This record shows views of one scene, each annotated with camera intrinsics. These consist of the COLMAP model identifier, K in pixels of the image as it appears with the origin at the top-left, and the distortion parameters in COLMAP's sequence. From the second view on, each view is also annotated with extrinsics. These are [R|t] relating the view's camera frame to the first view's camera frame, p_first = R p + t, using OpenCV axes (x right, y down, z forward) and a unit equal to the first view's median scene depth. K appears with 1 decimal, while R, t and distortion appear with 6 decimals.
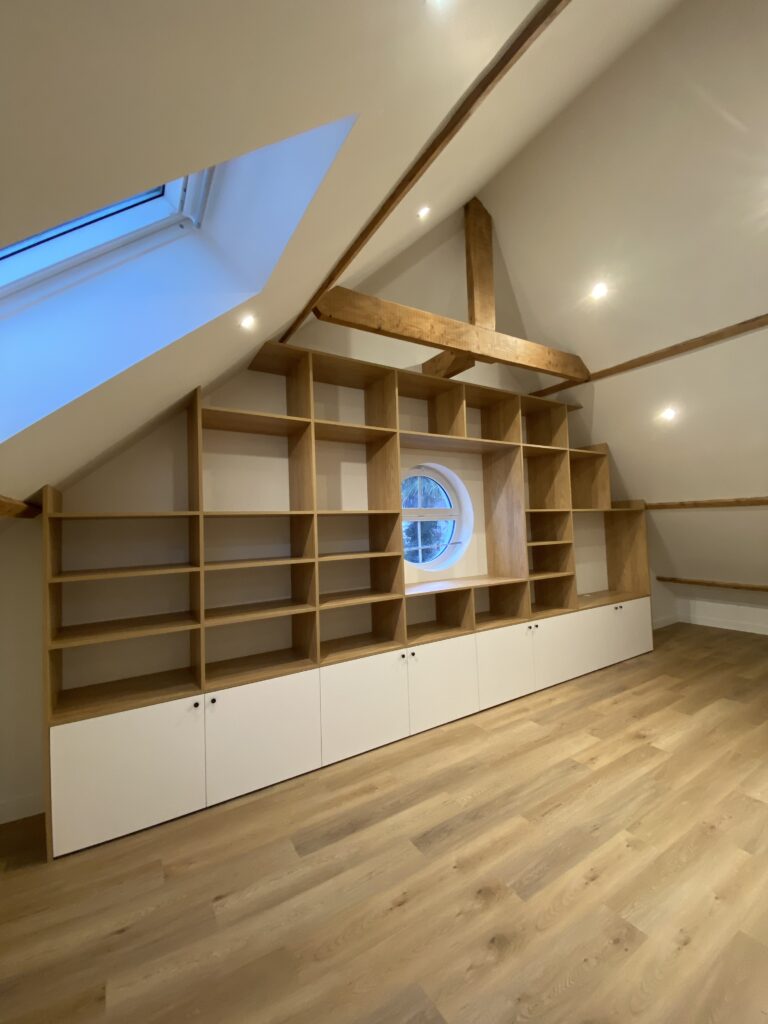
lens RADIAL K [[410.8, 0, 394.6], [0, 410.8, 514.9], [0, 0, 1]] dist [0.013575, -0.016413]
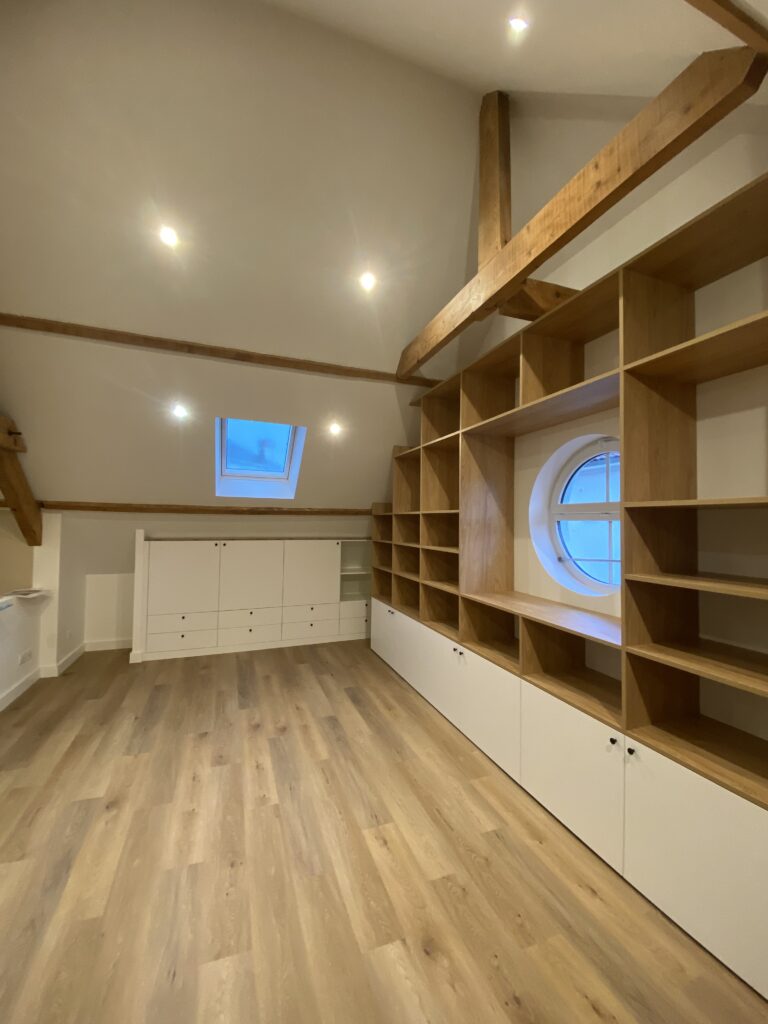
lens RADIAL K [[410.8, 0, 375.6], [0, 410.8, 509.6], [0, 0, 1]] dist [0.013575, -0.016413]
pose [[-0.210691, 0.009828, -0.977503, 1.254042], [0.042442, 0.999099, 0.000897, -0.024134], [0.976631, -0.041298, -0.210918, 1.198883]]
